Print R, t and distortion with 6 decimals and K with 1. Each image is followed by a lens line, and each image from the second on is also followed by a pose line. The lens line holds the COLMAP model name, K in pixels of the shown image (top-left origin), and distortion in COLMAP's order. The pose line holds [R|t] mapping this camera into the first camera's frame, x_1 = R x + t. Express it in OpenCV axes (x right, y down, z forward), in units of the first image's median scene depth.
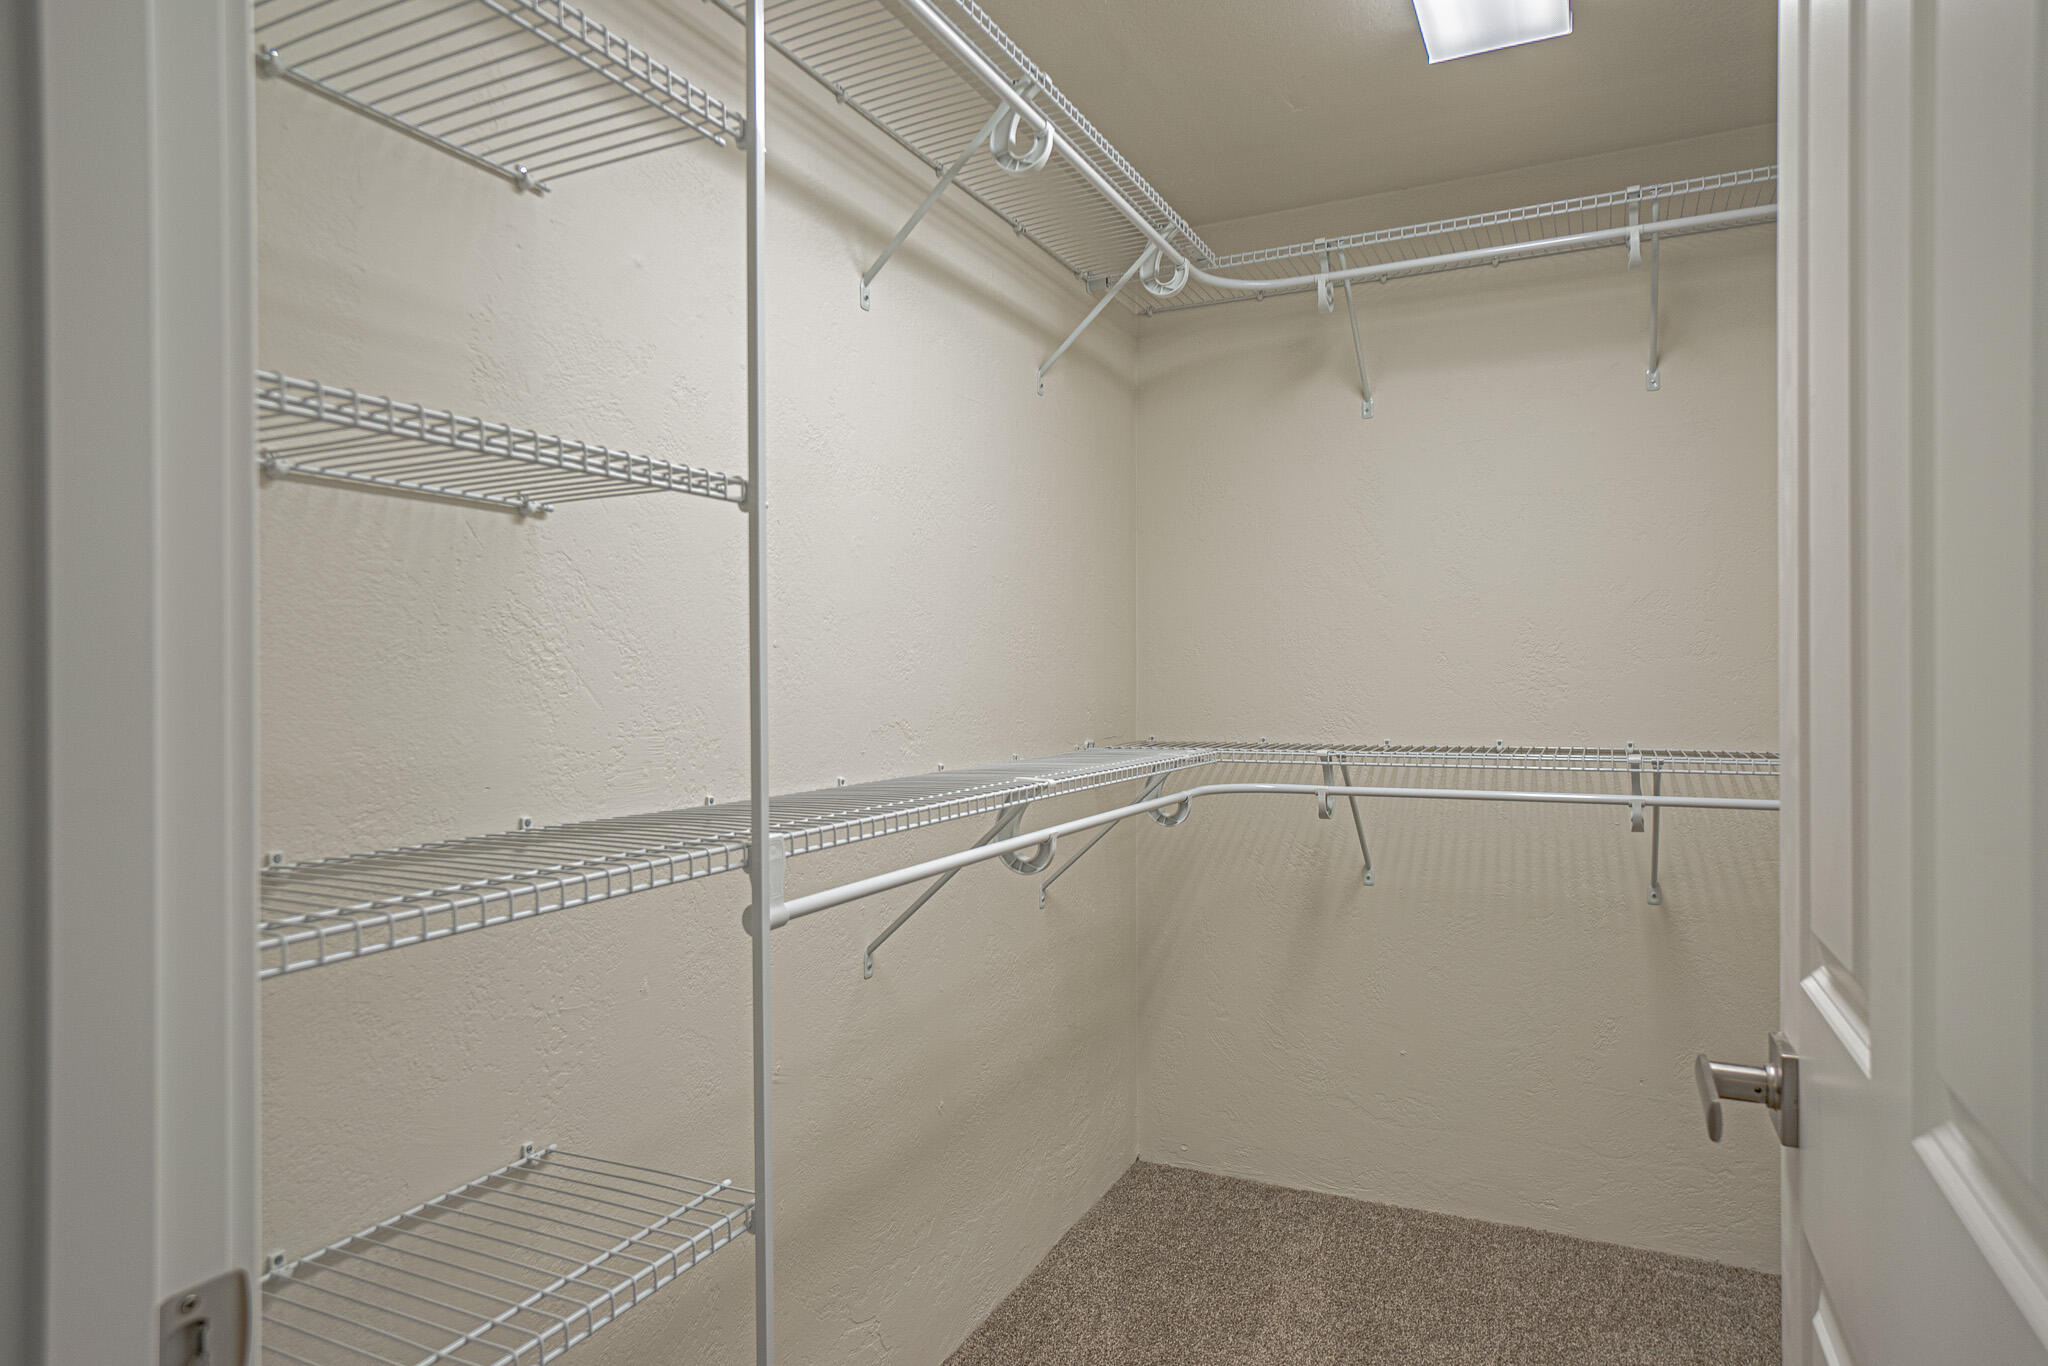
lens RADIAL K [[1193.5, 0, 1024.0], [0, 1193.5, 683.0], [0, 0, 1]] dist [-0.001148, -0.000130]
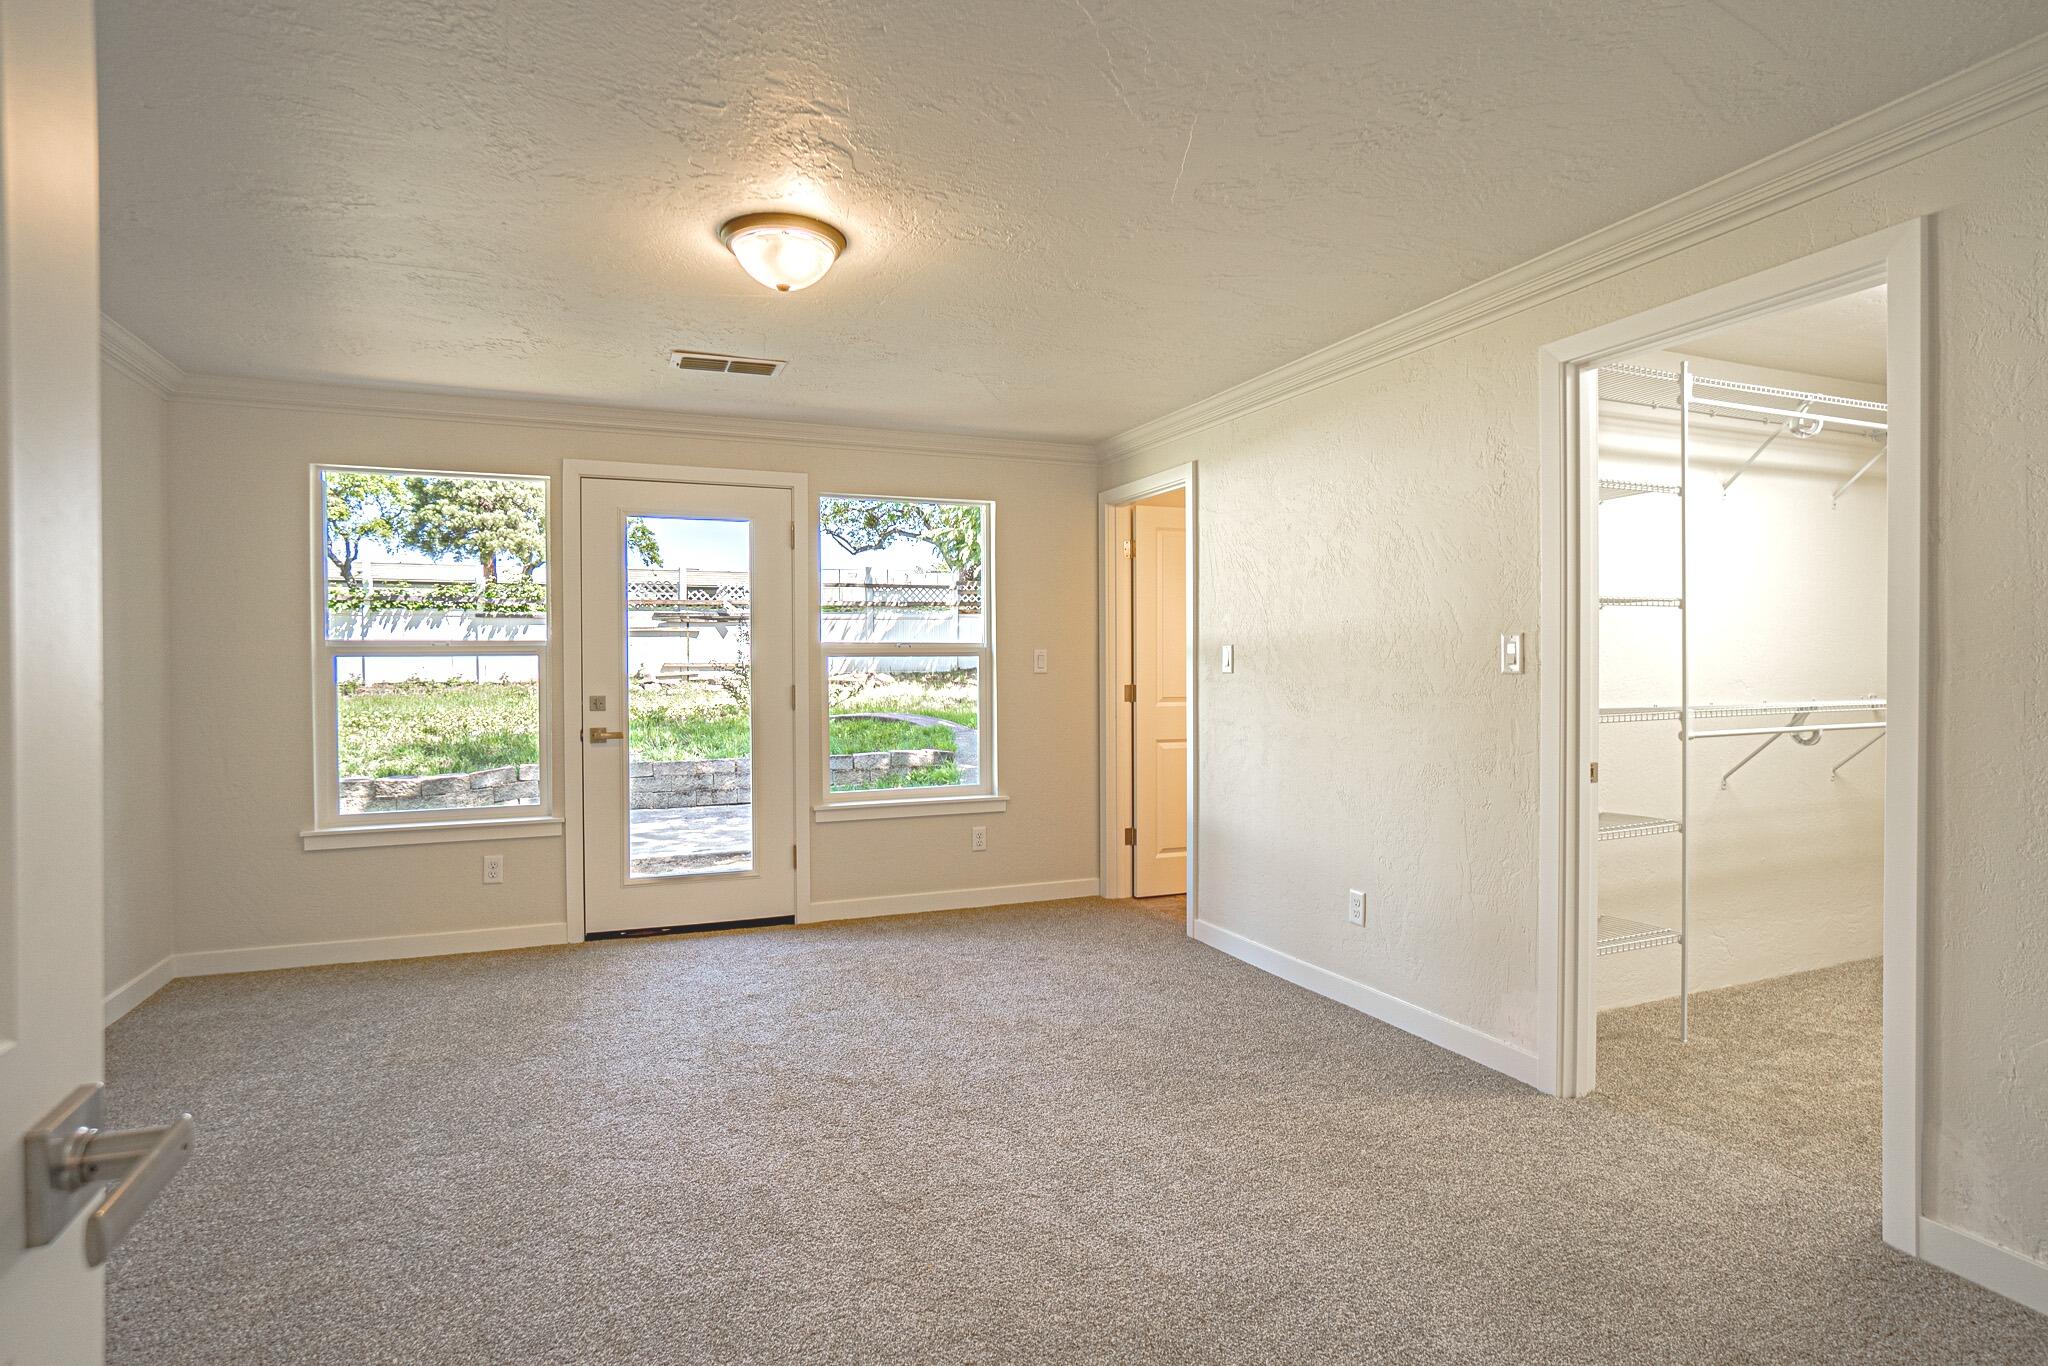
lens RADIAL K [[1050.9, 0, 1024.0], [0, 1050.9, 683.0], [0, 0, 1]] dist [-0.005575, -0.000161]
pose [[0.753498, 0.007056, -0.657412, 0.193189], [0.002563, 0.999903, 0.013669, 0.009209], [0.657445, -0.011984, 0.753407, -1.515606]]
